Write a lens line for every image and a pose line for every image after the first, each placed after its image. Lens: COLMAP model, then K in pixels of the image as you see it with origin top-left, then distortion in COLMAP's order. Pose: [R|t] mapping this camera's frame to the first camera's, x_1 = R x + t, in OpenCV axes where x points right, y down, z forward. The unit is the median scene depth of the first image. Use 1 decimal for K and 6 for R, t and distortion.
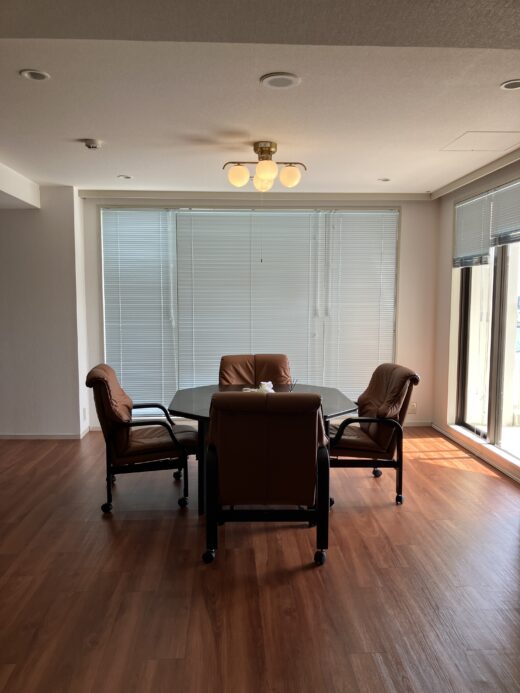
lens RADIAL K [[563.5, 0, 260.0], [0, 563.5, 346.5], [0, 0, 1]] dist [0.004047, 0.000242]
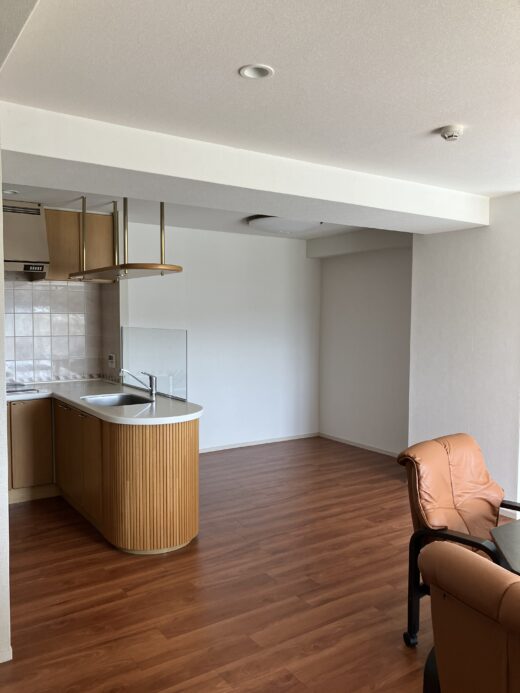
lens RADIAL K [[563.5, 0, 260.0], [0, 563.5, 346.5], [0, 0, 1]] dist [0.004047, 0.000242]
pose [[0.518011, 0.052146, -0.853783, 0.212951], [-0.086840, 0.996189, 0.008156, -0.069389], [0.850954, 0.069917, 0.520565, 0.434922]]
